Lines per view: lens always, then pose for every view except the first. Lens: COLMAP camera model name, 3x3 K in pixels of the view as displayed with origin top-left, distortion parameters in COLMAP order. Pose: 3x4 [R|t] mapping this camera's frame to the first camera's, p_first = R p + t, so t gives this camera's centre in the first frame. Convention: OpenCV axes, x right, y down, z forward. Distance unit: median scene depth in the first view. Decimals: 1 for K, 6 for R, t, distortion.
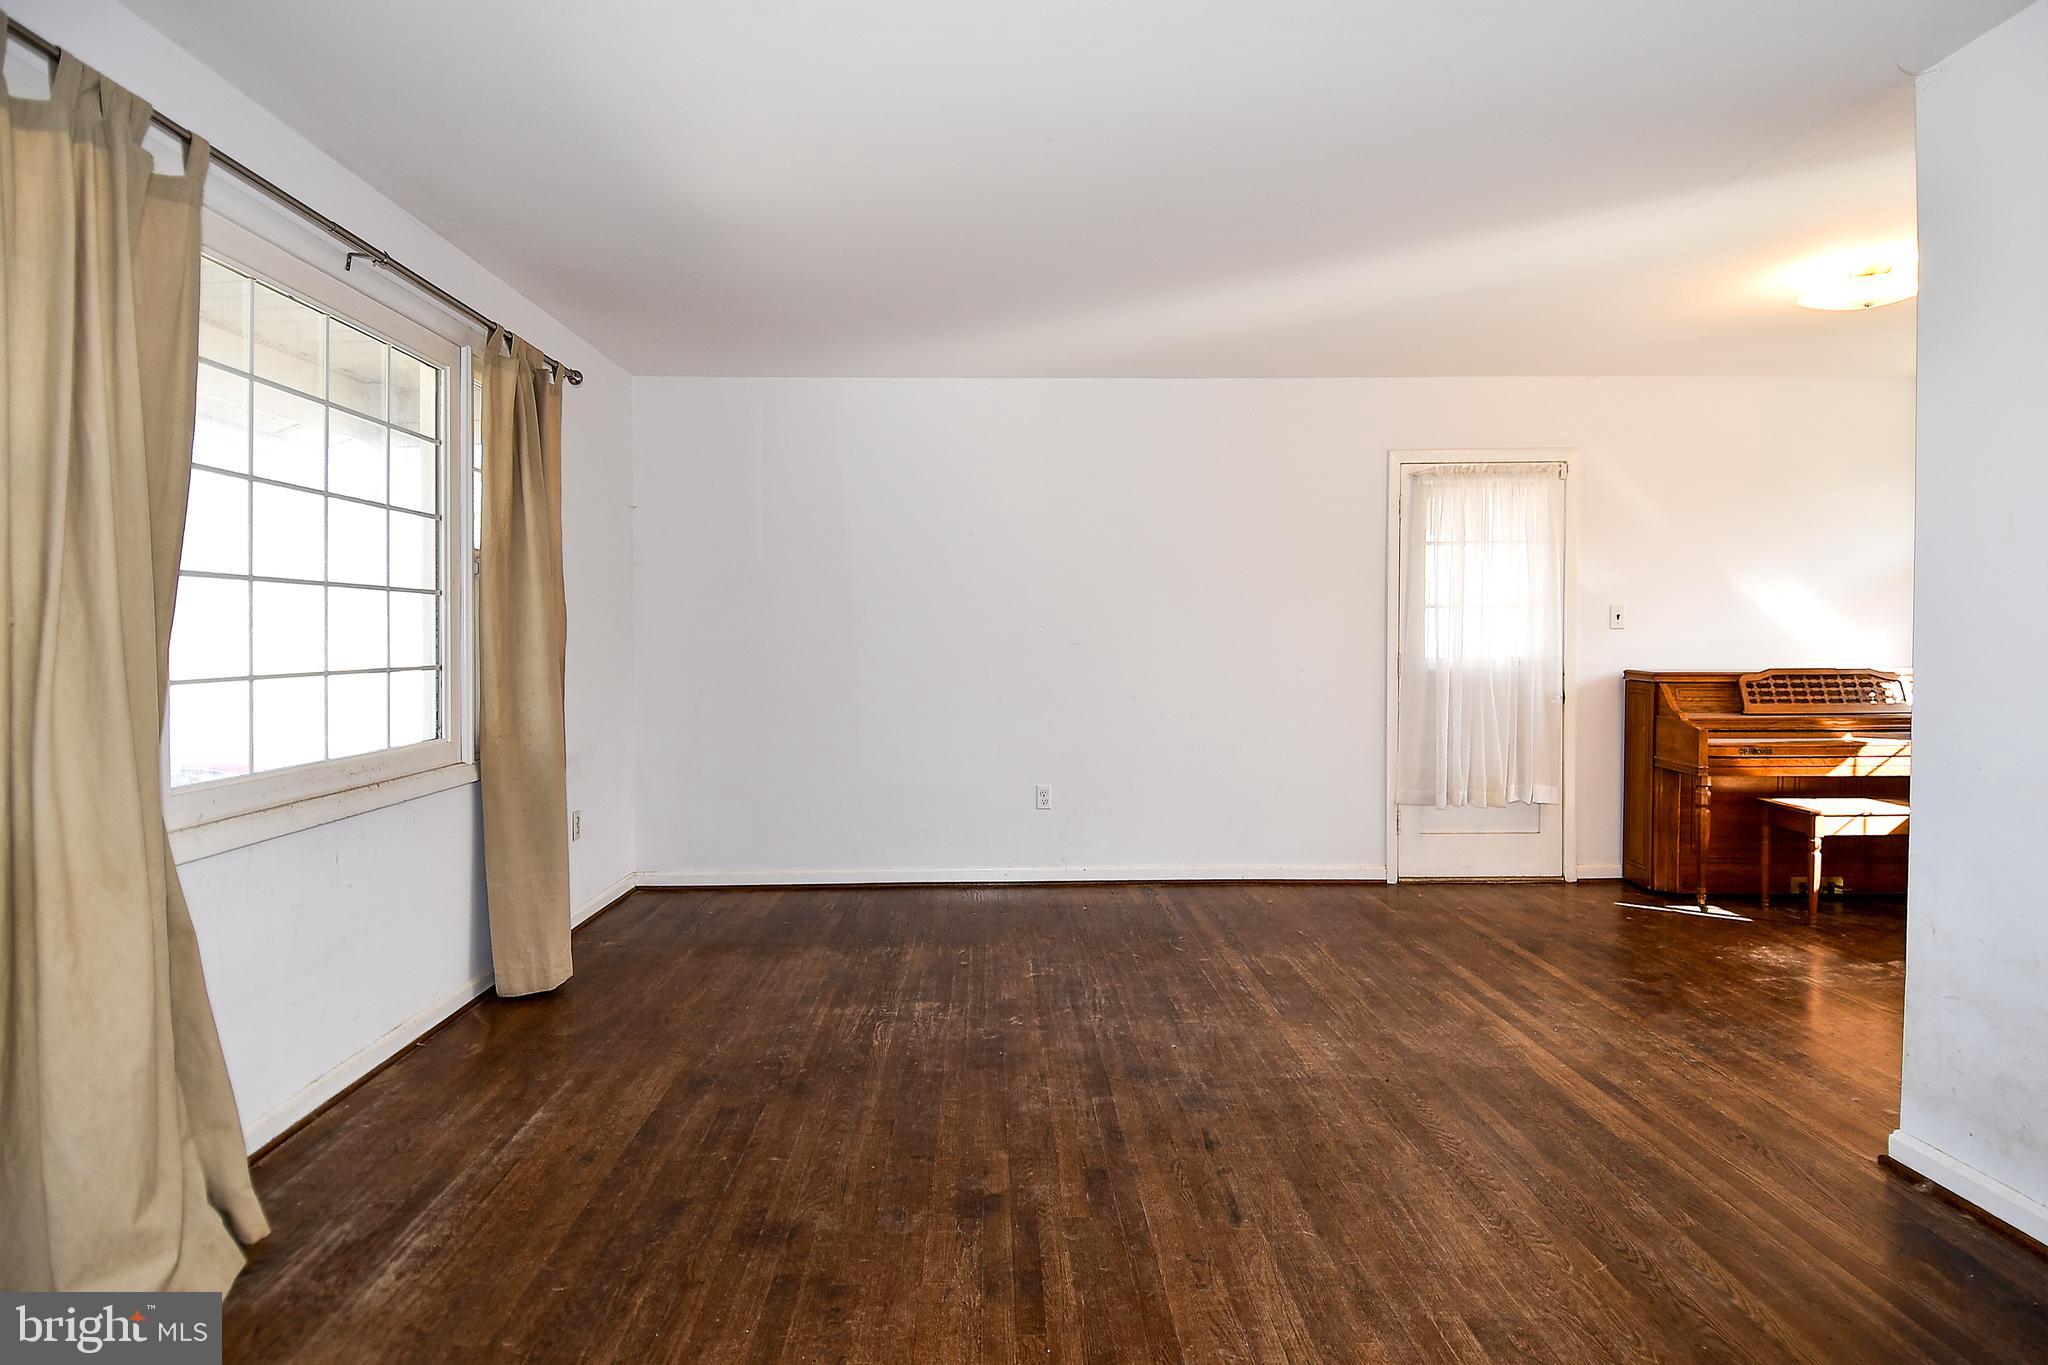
lens RADIAL K [[1144.7, 0, 1026.9], [0, 1144.7, 642.2], [0, 0, 1]] dist [0.074369, -0.085381]
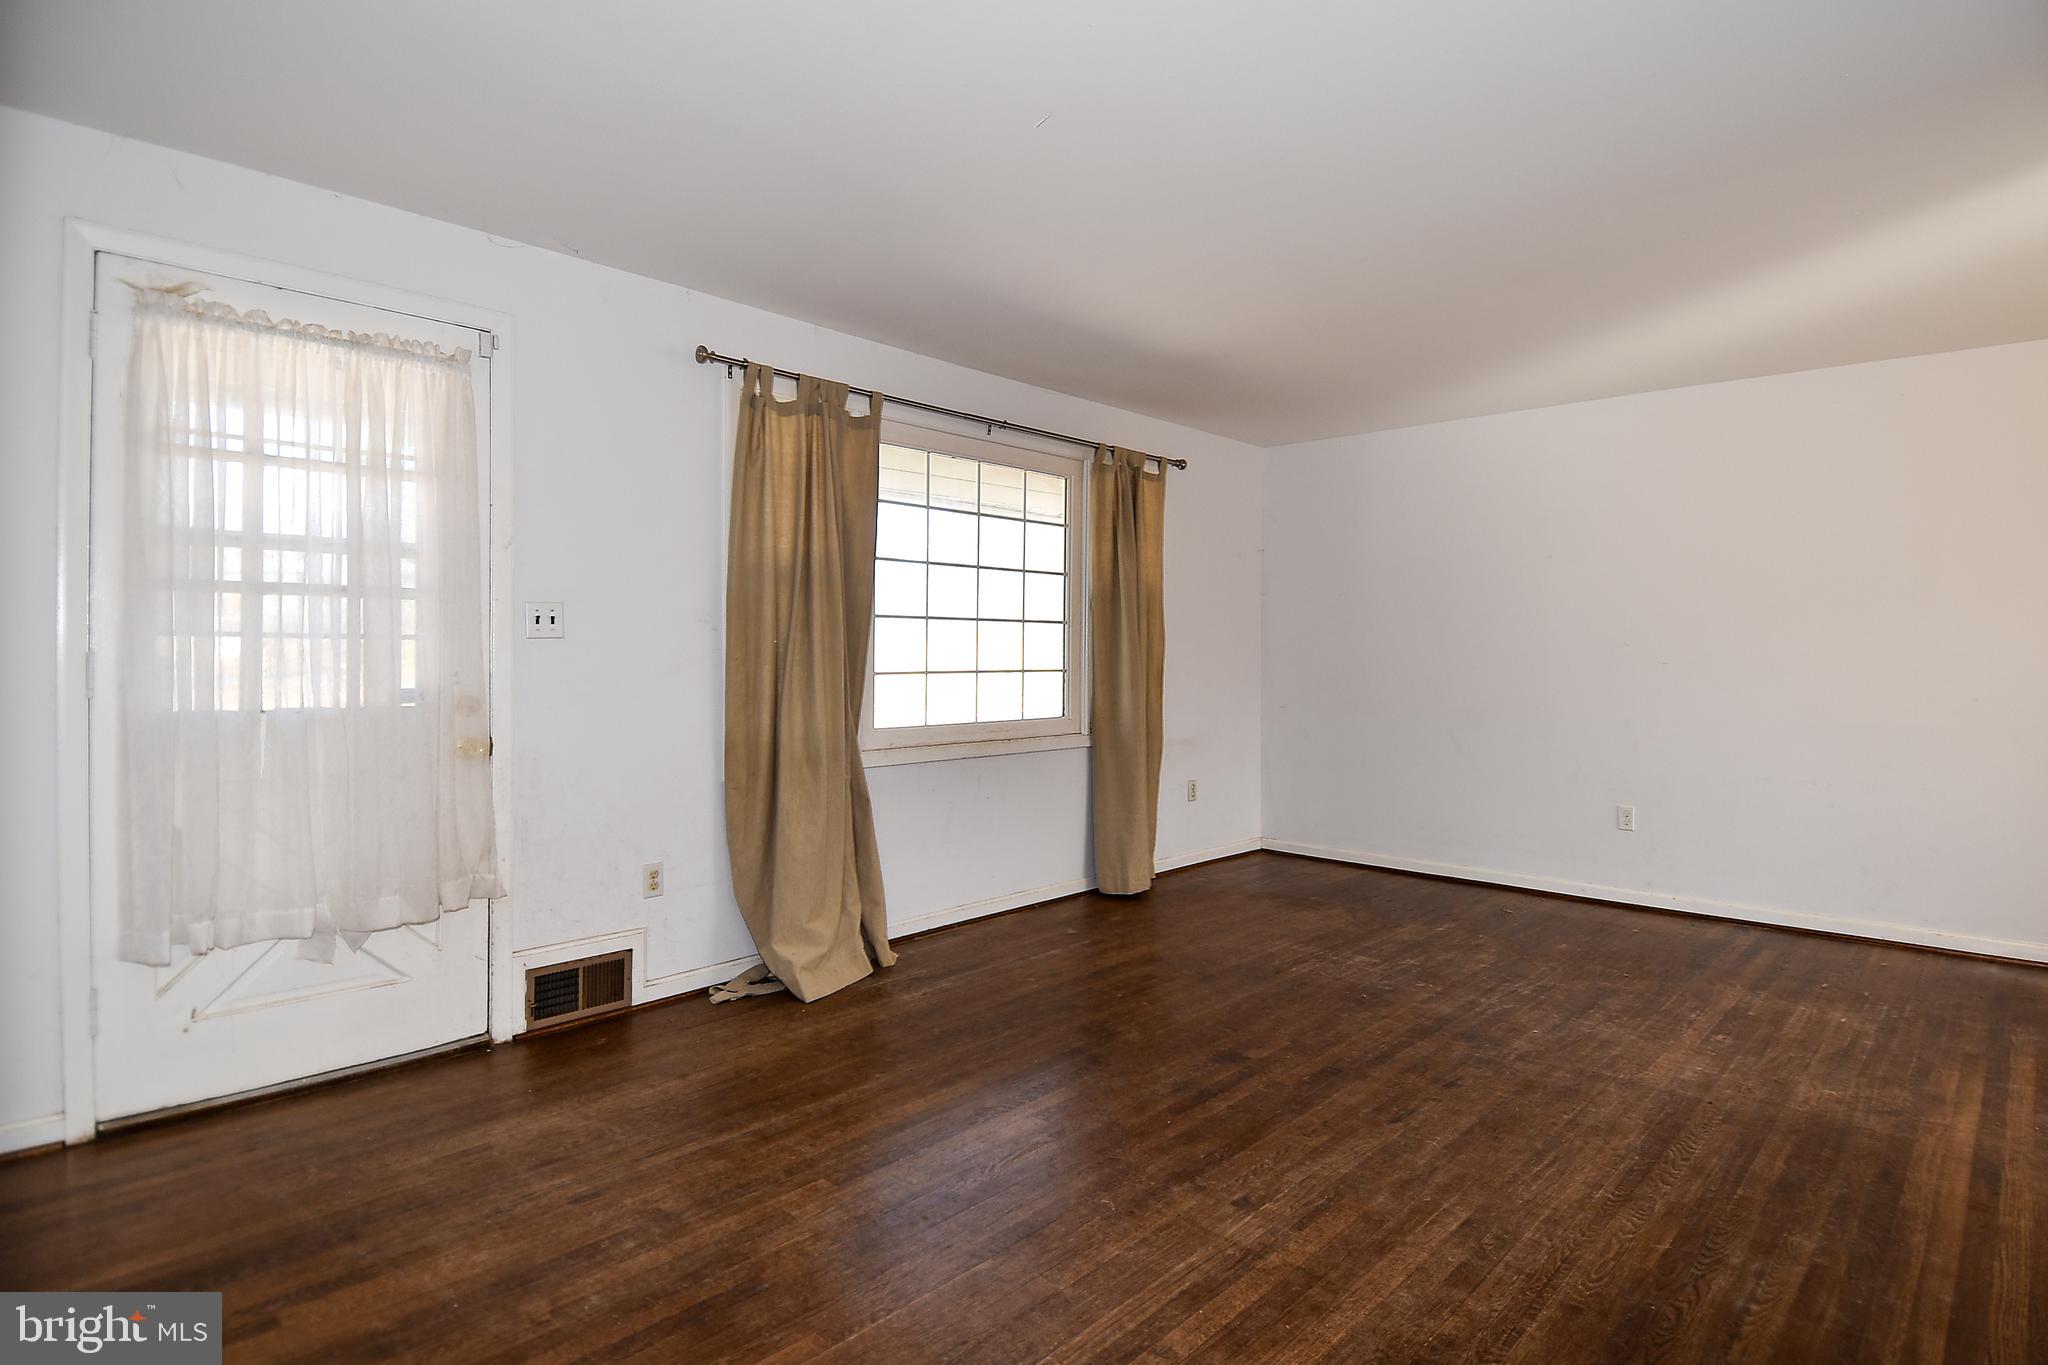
lens RADIAL K [[1109.8, 0, 989.0], [0, 1109.8, 647.1], [0, 0, 1]] dist [0.055354, -0.049091]
pose [[0.701162, 0.006823, -0.712969, 0.529041], [-0.012063, 0.999925, -0.002294, -0.005842], [0.712900, 0.010209, 0.701192, -0.123411]]
